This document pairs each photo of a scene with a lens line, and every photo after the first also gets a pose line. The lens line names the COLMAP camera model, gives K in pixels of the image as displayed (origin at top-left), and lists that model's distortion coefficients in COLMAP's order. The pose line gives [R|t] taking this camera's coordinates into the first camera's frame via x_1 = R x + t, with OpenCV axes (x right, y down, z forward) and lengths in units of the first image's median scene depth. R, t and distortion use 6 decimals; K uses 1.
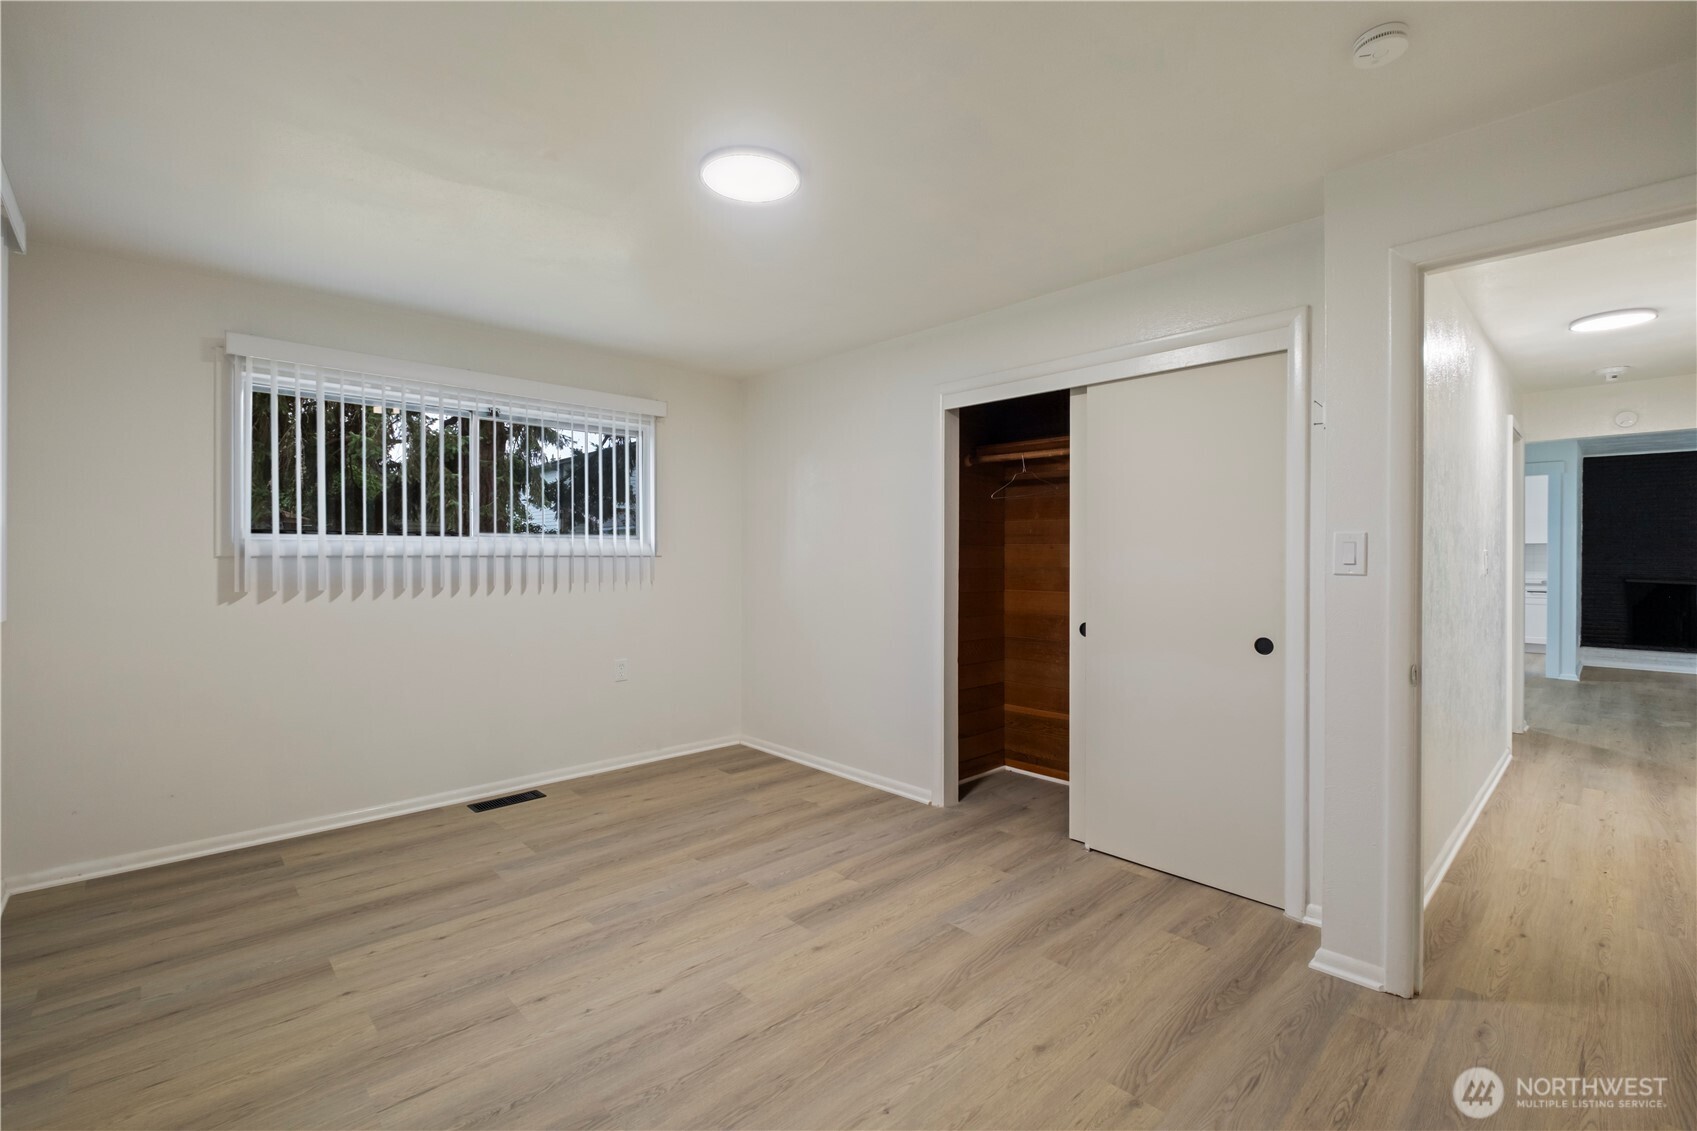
lens RADIAL K [[745.3, 0, 835.6], [0, 745.3, 574.4], [0, 0, 1]] dist [0.015308, -0.008368]
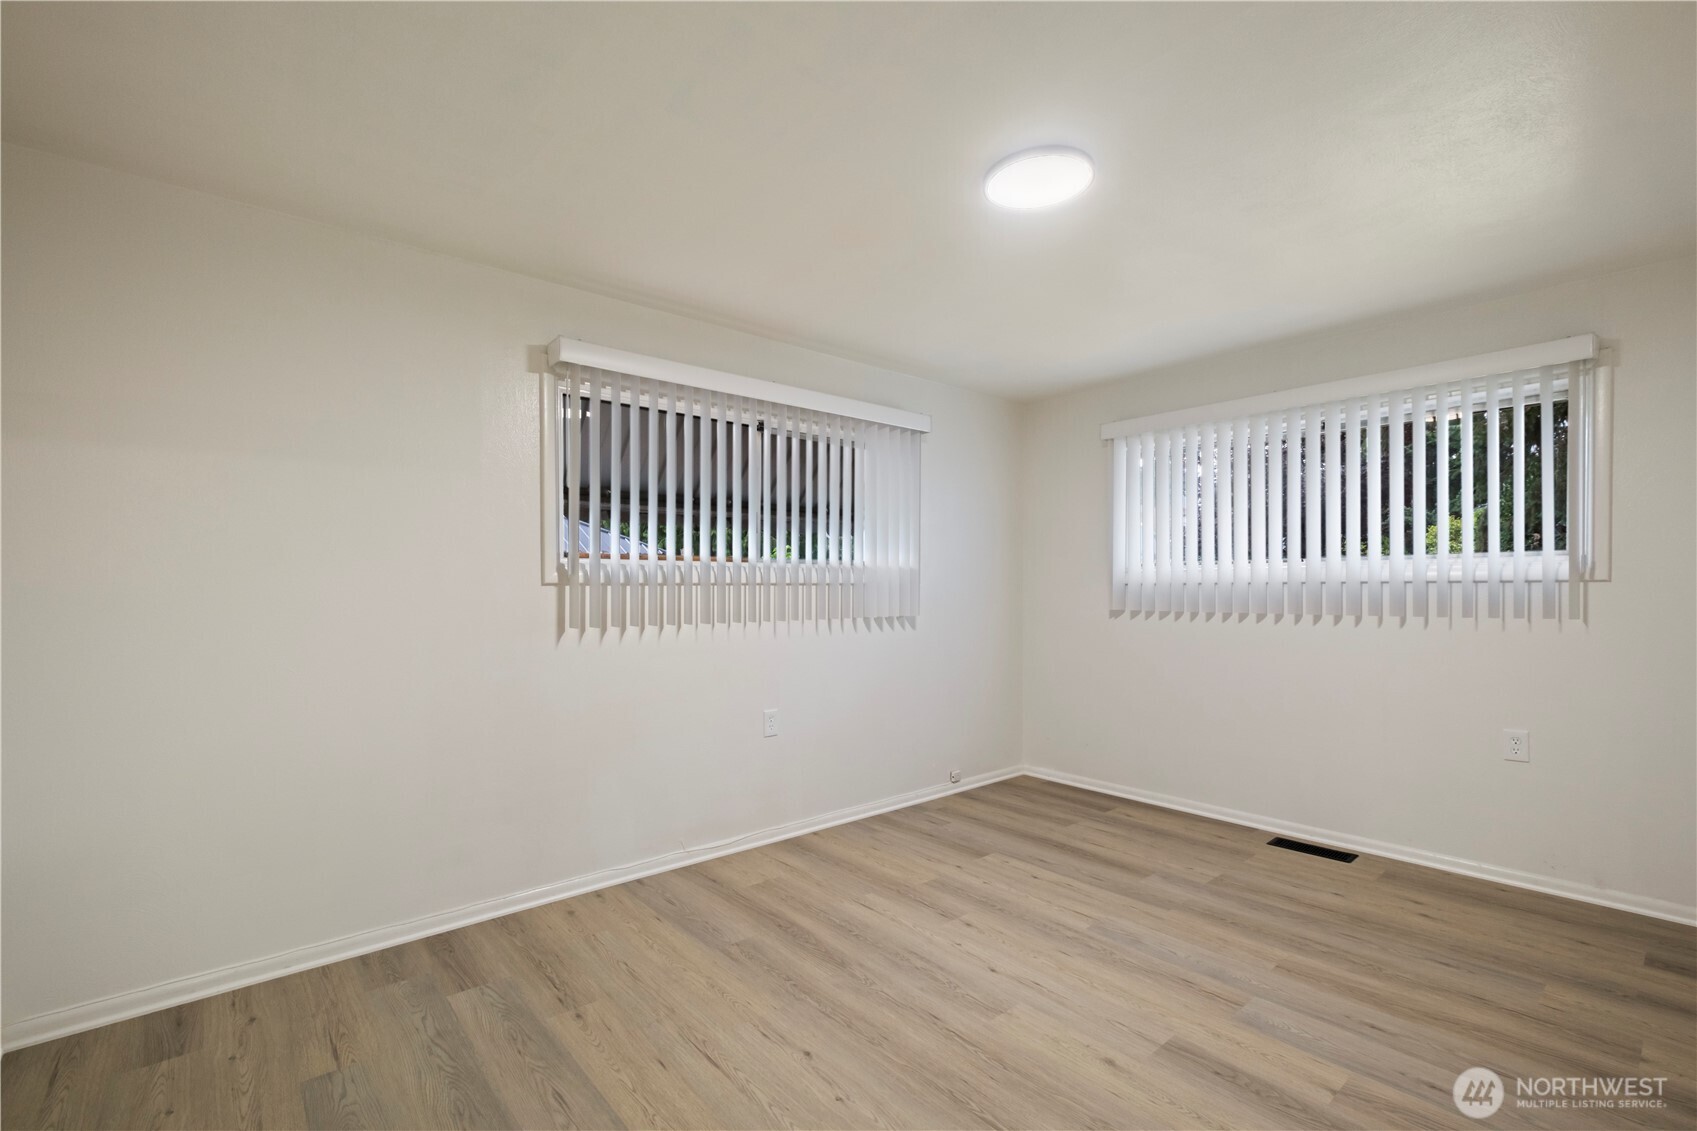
lens RADIAL K [[745.3, 0, 835.6], [0, 745.3, 574.4], [0, 0, 1]] dist [0.015308, -0.008368]
pose [[-0.055463, -0.019347, -0.998273, 0.670969], [-0.019165, 0.999649, -0.018309, -0.006587], [0.998277, 0.018116, -0.055814, 0.608328]]
